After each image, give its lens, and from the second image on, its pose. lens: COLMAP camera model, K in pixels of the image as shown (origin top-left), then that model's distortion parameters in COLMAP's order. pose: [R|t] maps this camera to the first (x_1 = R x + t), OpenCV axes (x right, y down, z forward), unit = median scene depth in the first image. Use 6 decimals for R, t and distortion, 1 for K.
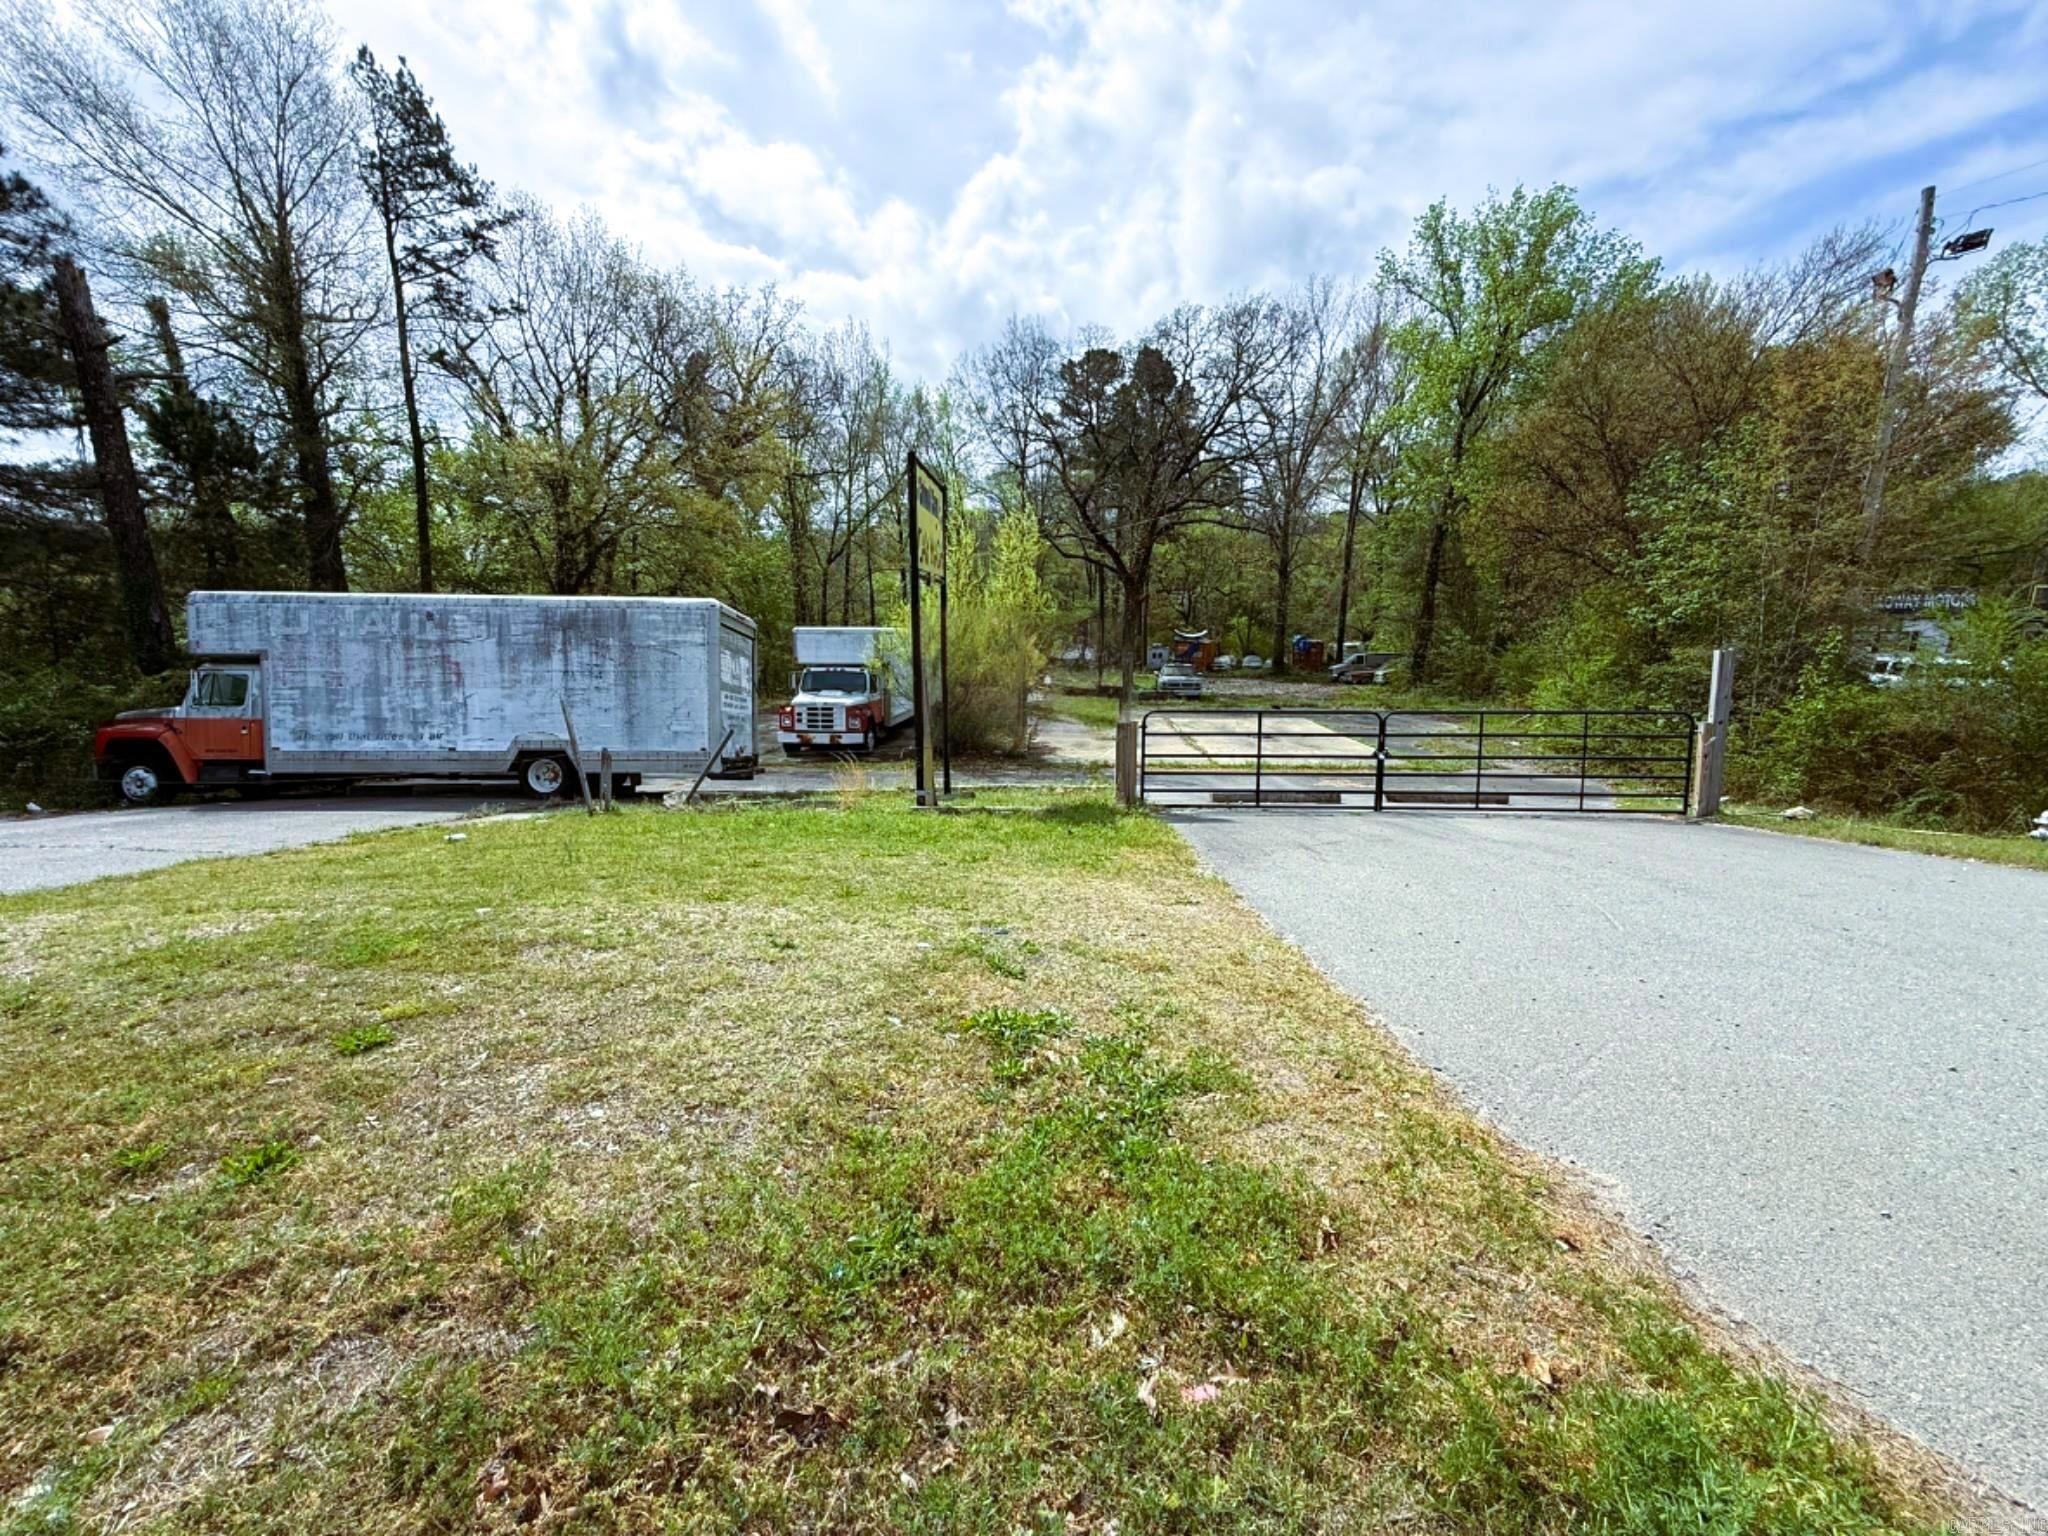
lens RADIAL K [[817.1, 0, 1024.0], [0, 817.1, 768.0], [0, 0, 1]] dist [-0.001377, -0.000003]
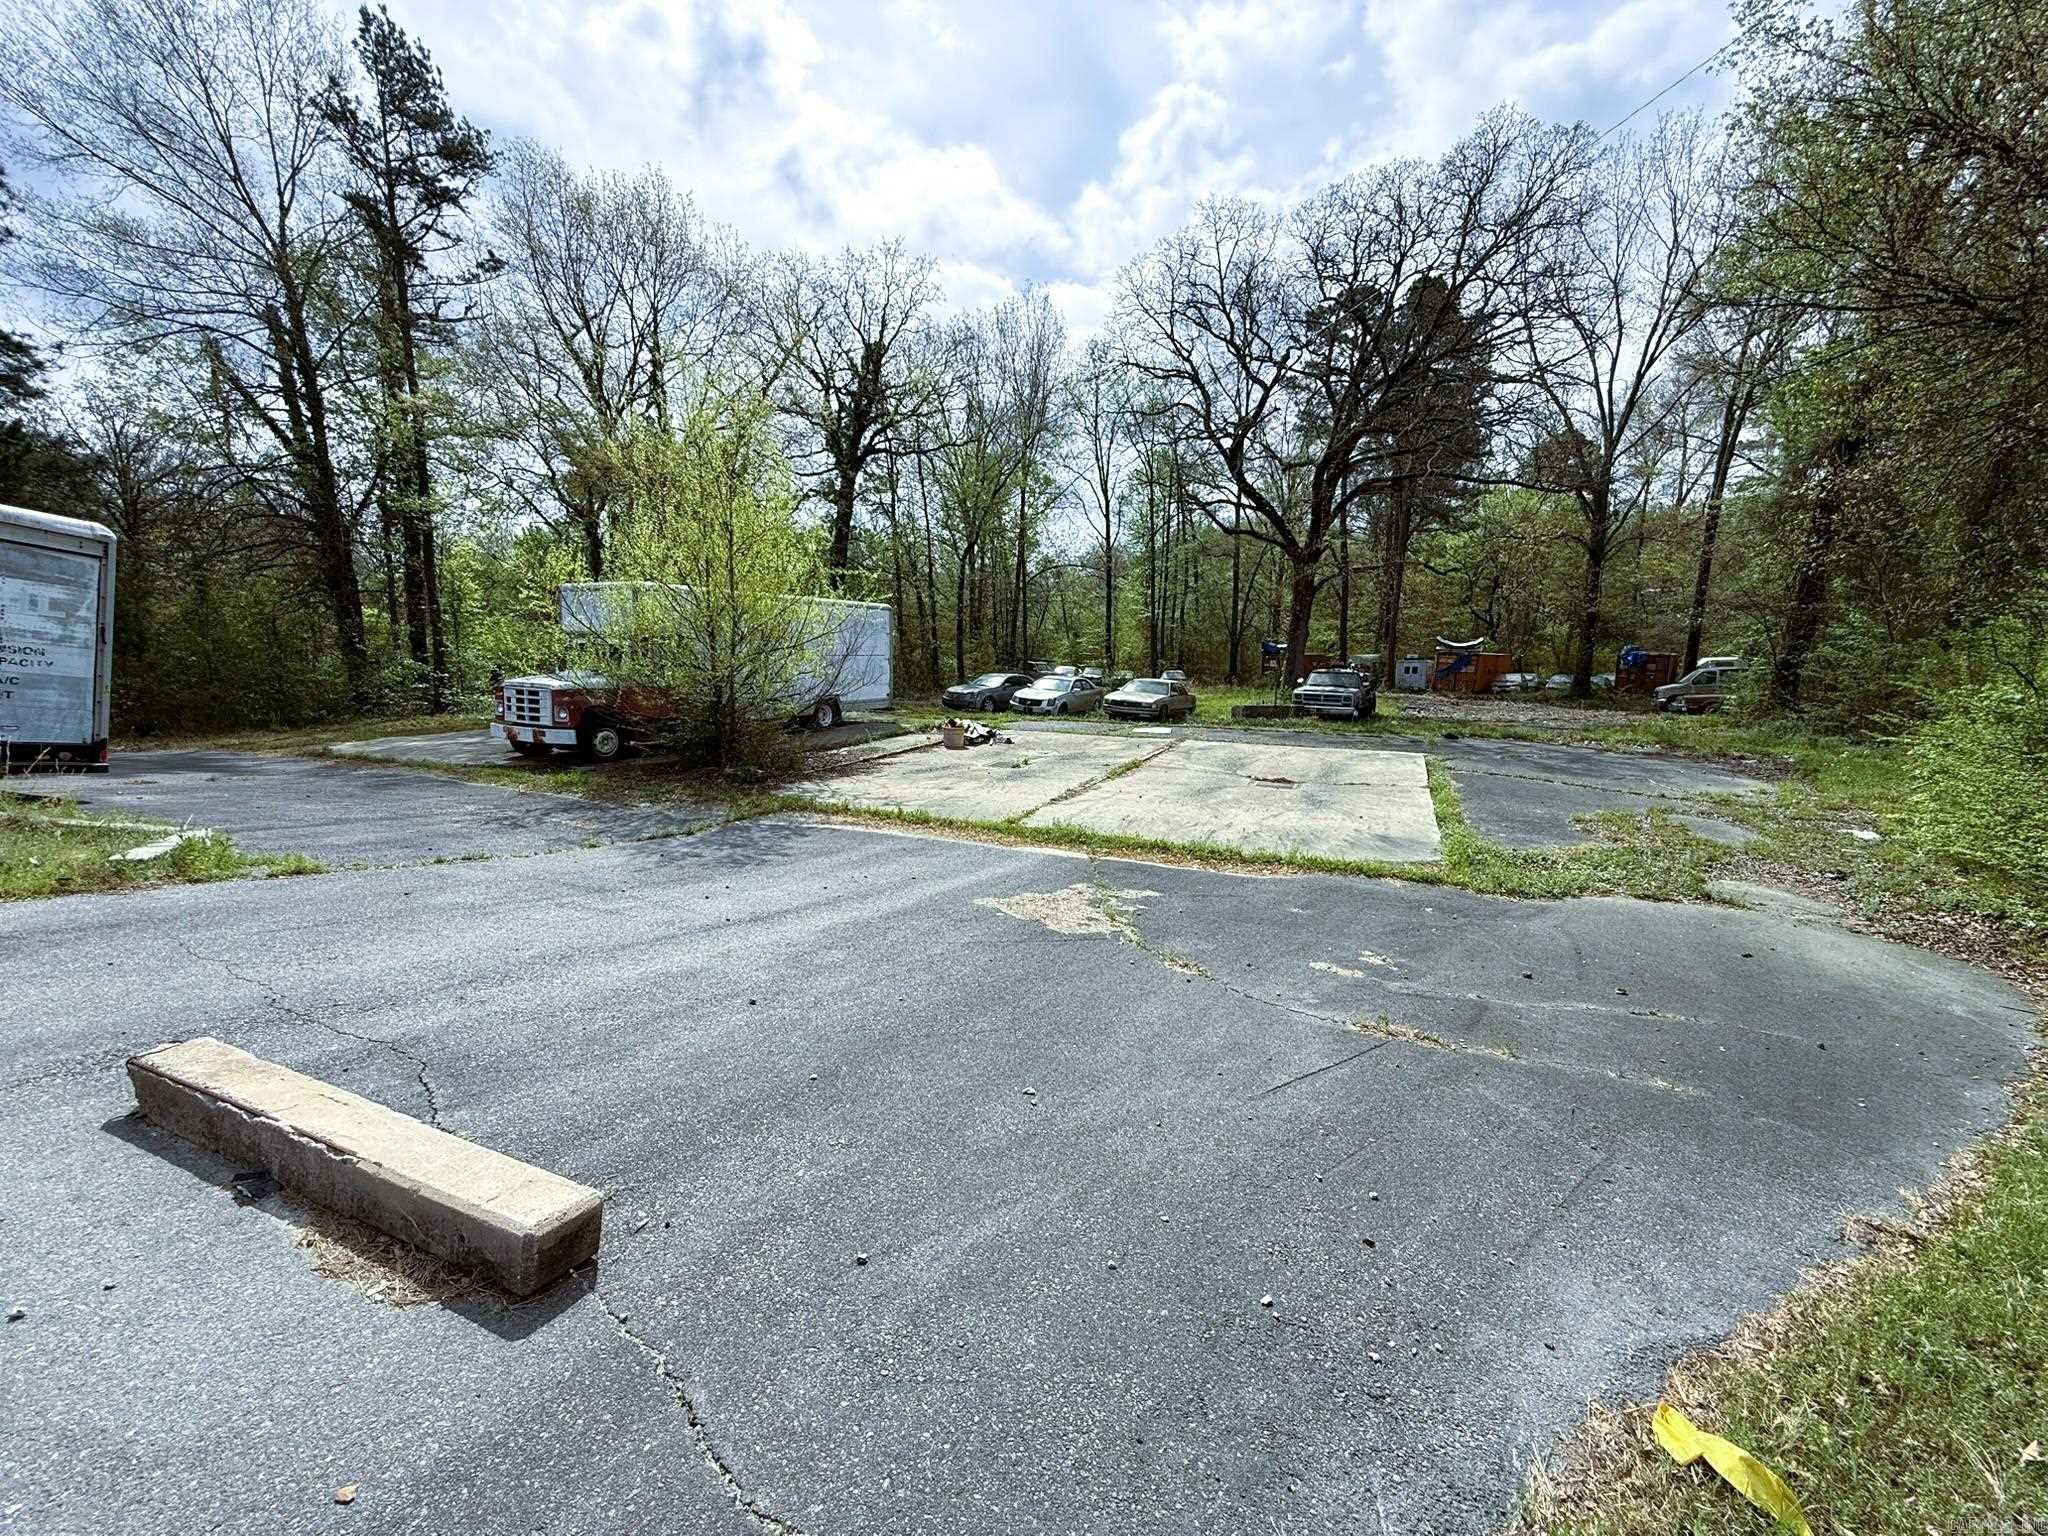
lens RADIAL K [[817.1, 0, 1024.0], [0, 817.1, 768.0], [0, 0, 1]] dist [-0.001377, -0.000003]
pose [[0.925964, 0.064604, -0.372044, 0.197083], [-0.074205, 0.997176, -0.011529, -0.015188], [0.370249, 0.038283, 0.928143, 0.247316]]
